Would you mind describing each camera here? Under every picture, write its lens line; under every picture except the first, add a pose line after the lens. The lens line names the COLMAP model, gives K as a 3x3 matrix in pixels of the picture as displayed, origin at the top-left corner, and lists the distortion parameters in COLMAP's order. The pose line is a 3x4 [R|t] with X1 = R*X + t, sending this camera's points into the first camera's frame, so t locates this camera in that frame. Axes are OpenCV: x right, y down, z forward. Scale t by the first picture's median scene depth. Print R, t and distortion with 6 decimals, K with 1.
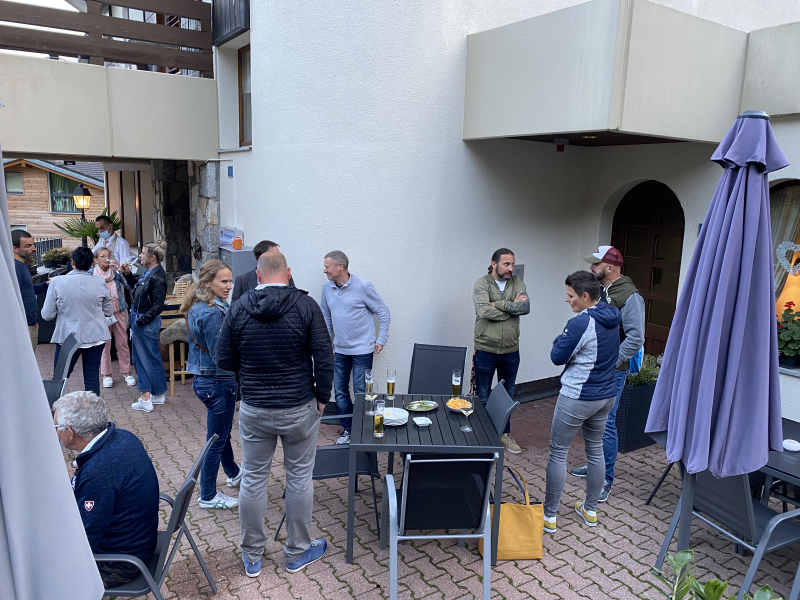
lens RADIAL K [[640.5, 0, 400.0], [0, 640.5, 300.0], [0, 0, 1]] dist [0.002697, 0.000300]
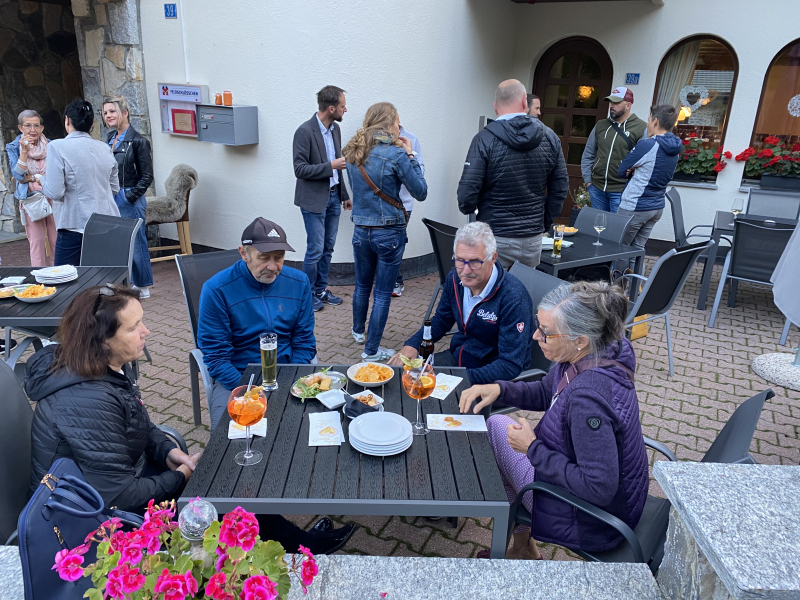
lens RADIAL K [[603.1, 0, 400.0], [0, 603.1, 300.0], [0, 0, 1]] dist [0.001370, 0.000470]
pose [[0.842117, -0.179015, 0.508716, -0.763391], [0.083818, 0.975282, 0.204447, 0.044129], [-0.532741, -0.129529, 0.836307, 0.237972]]
